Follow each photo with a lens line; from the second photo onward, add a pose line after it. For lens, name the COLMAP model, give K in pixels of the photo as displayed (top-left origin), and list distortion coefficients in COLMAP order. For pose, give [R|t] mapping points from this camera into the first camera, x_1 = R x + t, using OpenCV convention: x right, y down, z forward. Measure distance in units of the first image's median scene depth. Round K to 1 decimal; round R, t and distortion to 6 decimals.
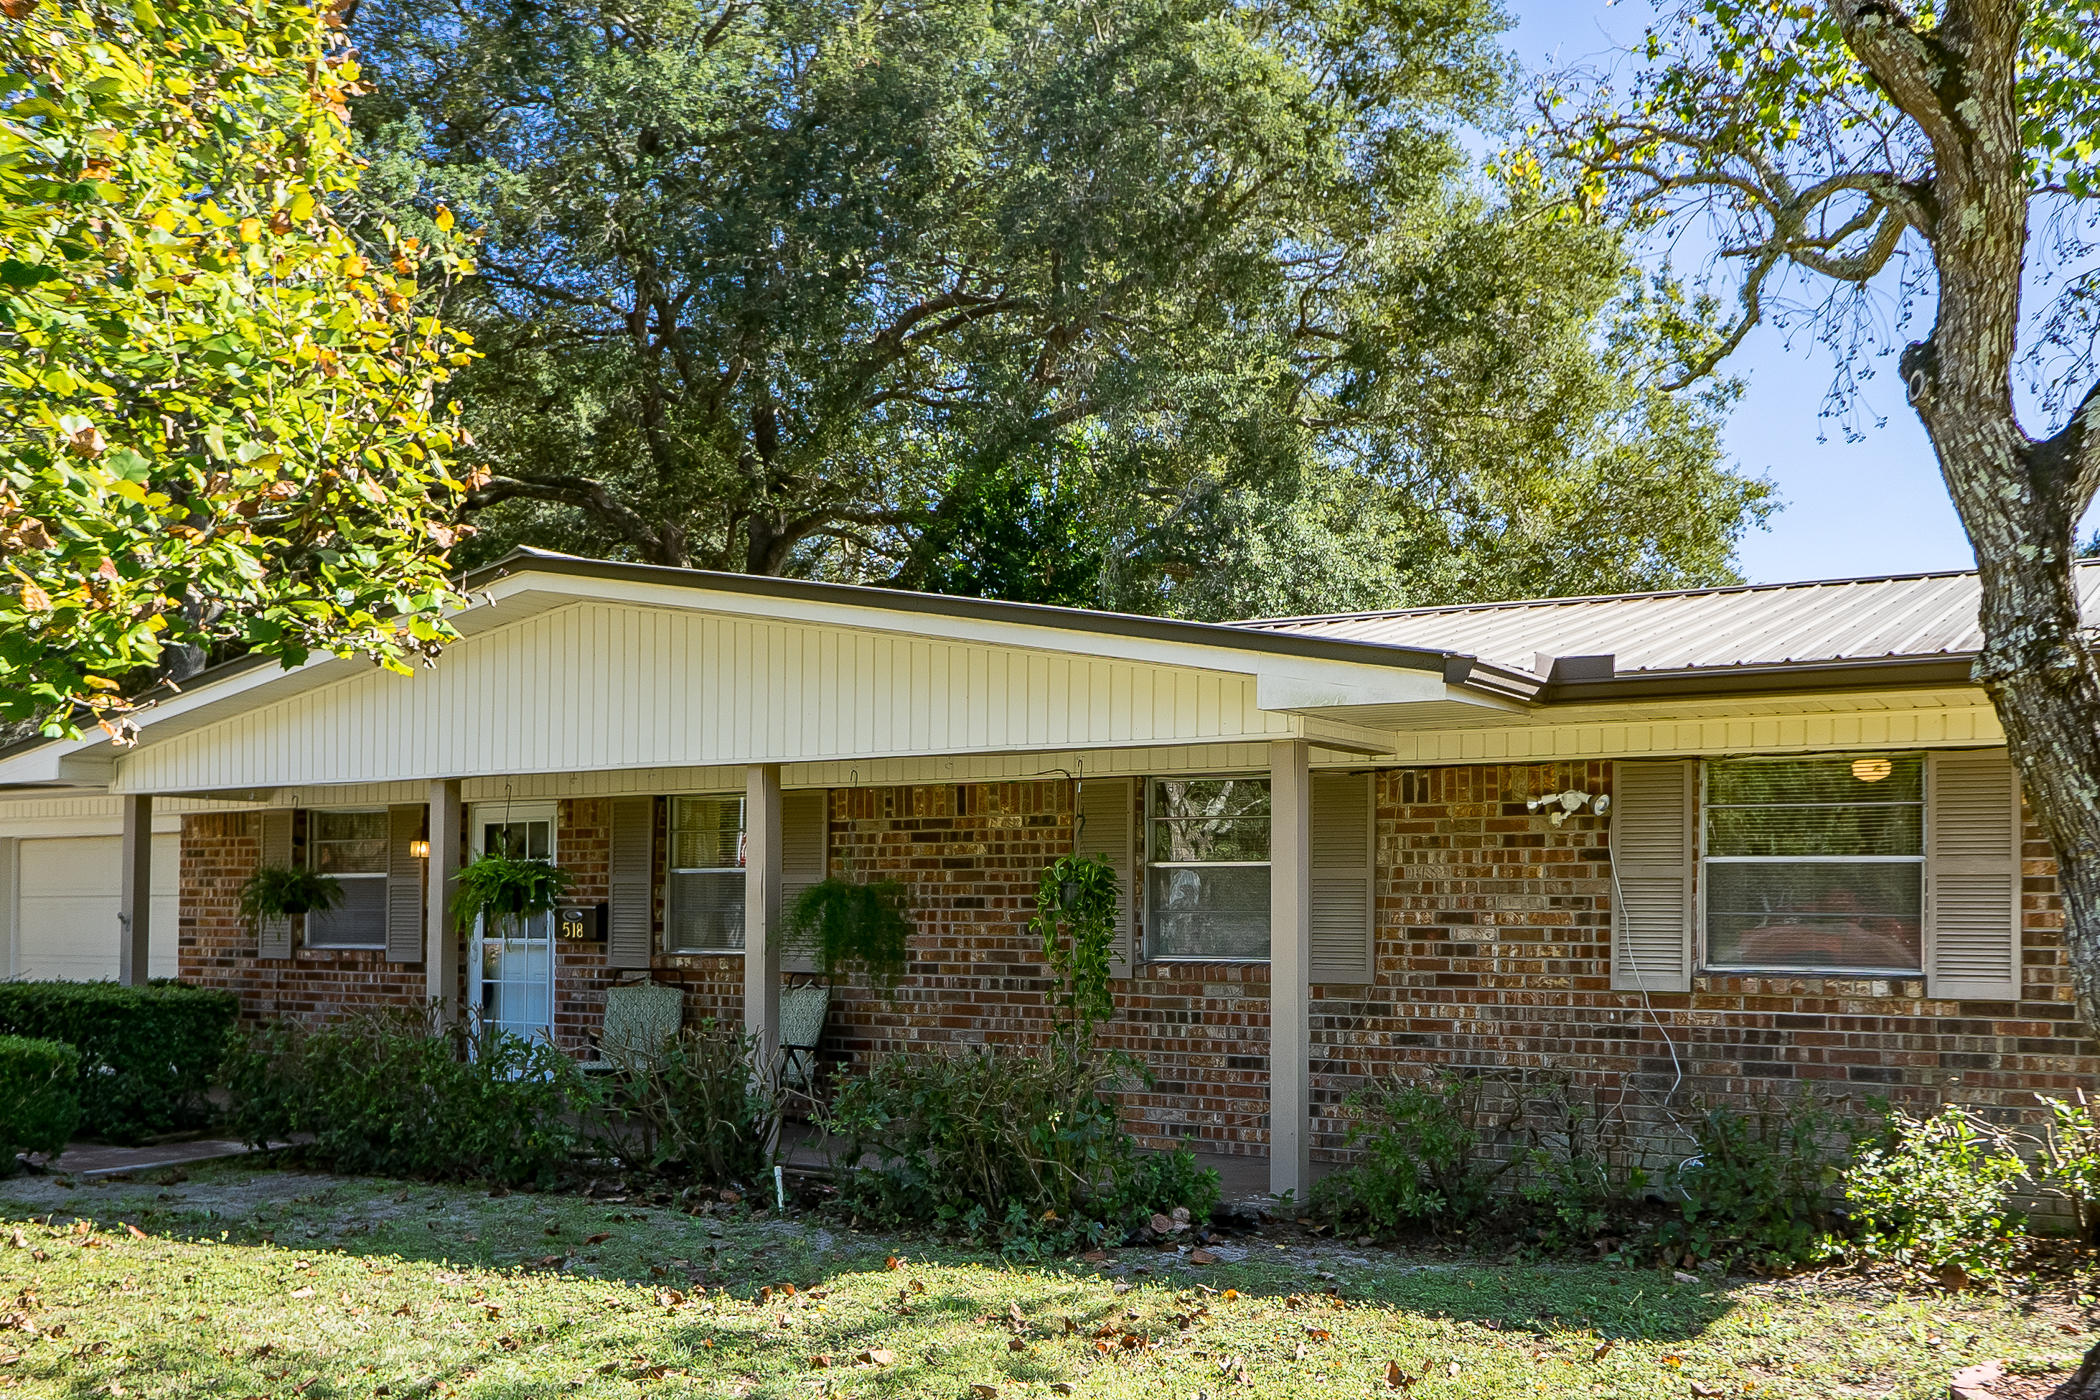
lens RADIAL K [[1592.6, 0, 1044.8], [0, 1592.6, 770.4], [0, 0, 1]] dist [-0.028507, 0.032526]
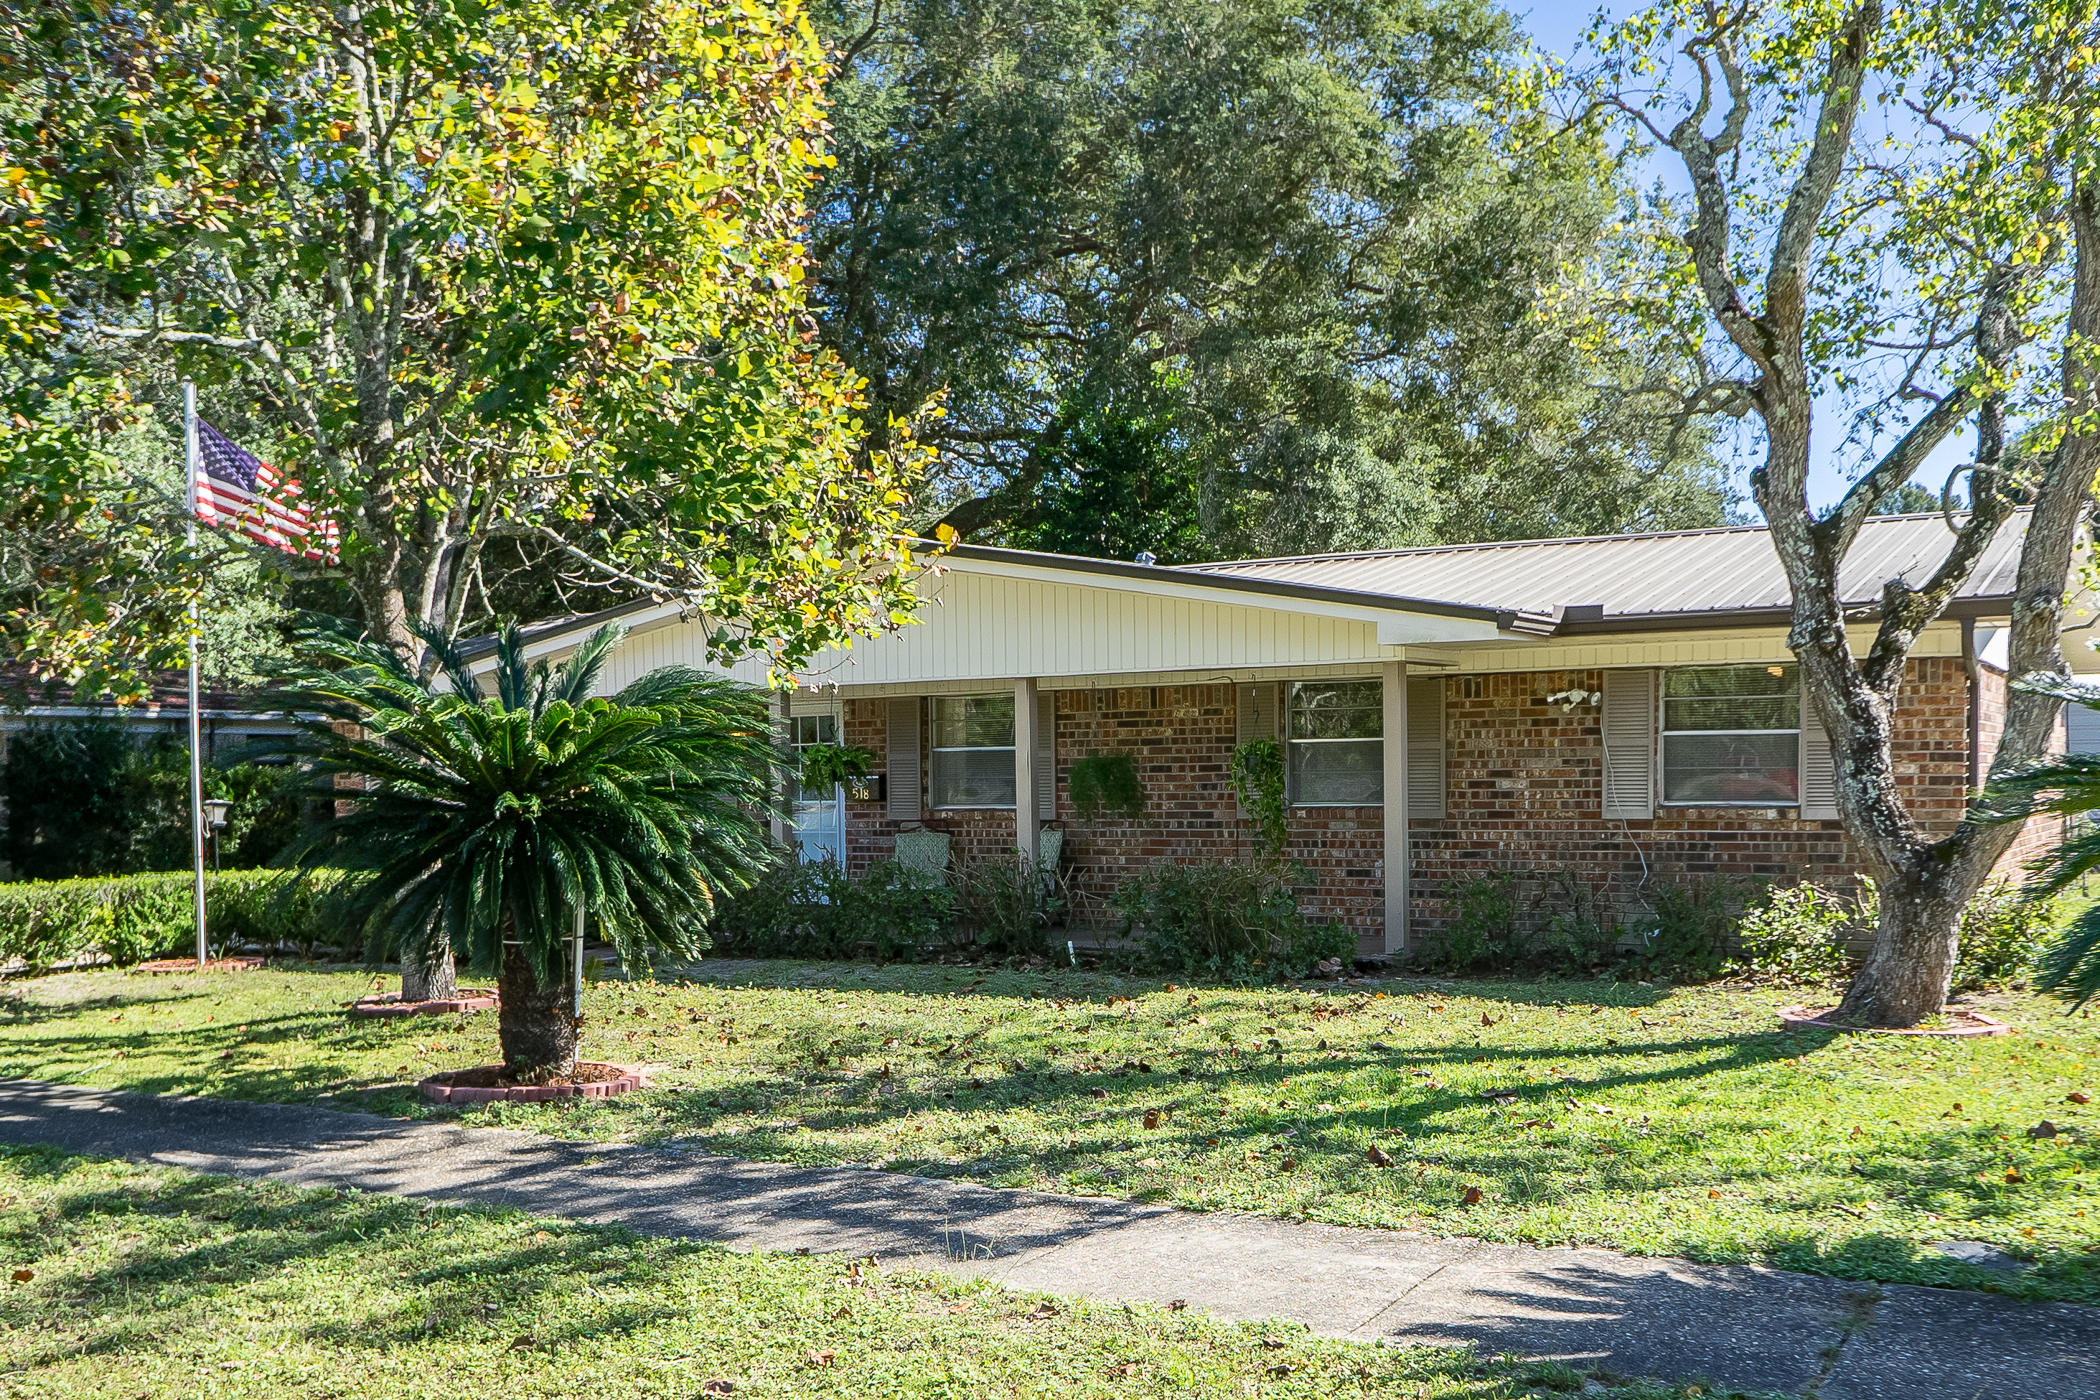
lens RADIAL K [[1502.4, 0, 1111.8], [0, 1502.4, 702.2], [0, 0, 1]] dist [0.002059, 0.001213]
pose [[0.999622, -0.017595, 0.021144, -0.140643], [0.016677, 0.998942, 0.042852, -0.042947], [-0.021876, -0.042483, 0.998858, -0.419988]]
